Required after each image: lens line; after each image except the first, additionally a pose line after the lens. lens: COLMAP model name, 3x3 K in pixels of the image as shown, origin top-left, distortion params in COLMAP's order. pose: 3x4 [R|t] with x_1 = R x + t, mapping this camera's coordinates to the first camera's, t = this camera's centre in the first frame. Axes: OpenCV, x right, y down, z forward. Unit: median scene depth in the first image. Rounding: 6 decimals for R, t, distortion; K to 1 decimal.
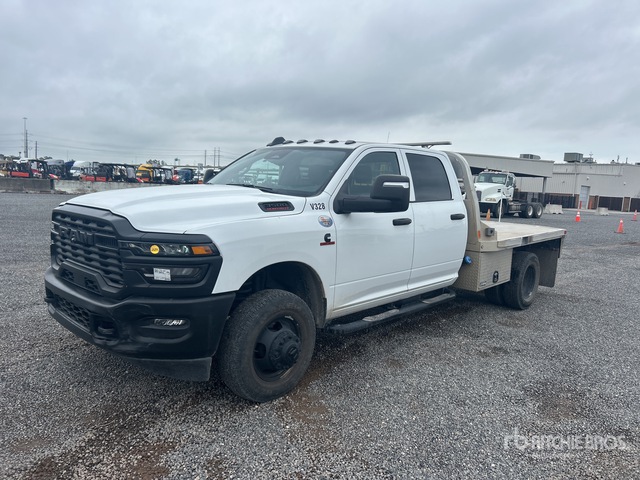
lens RADIAL K [[524.2, 0, 326.0], [0, 524.2, 242.7], [0, 0, 1]] dist [-0.008062, -0.033596]
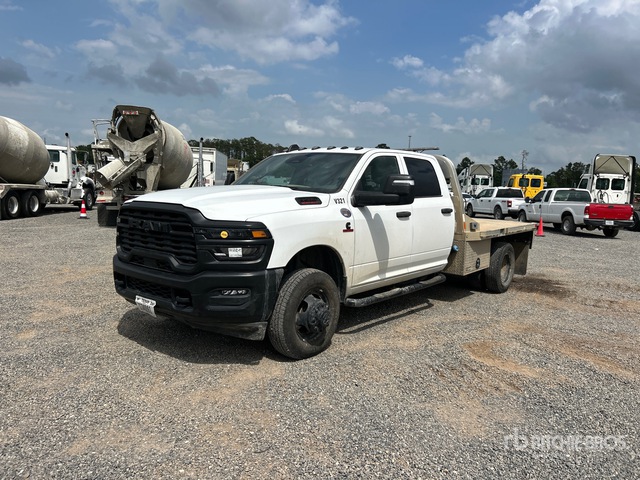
lens RADIAL K [[524.2, 0, 314.8], [0, 524.2, 246.9], [0, 0, 1]] dist [-0.008062, -0.033596]
pose [[0.999091, -0.018913, 0.038194, -0.120518], [0.019183, 0.999794, -0.006691, 0.044187], [-0.038060, 0.007417, 0.999248, -0.211049]]
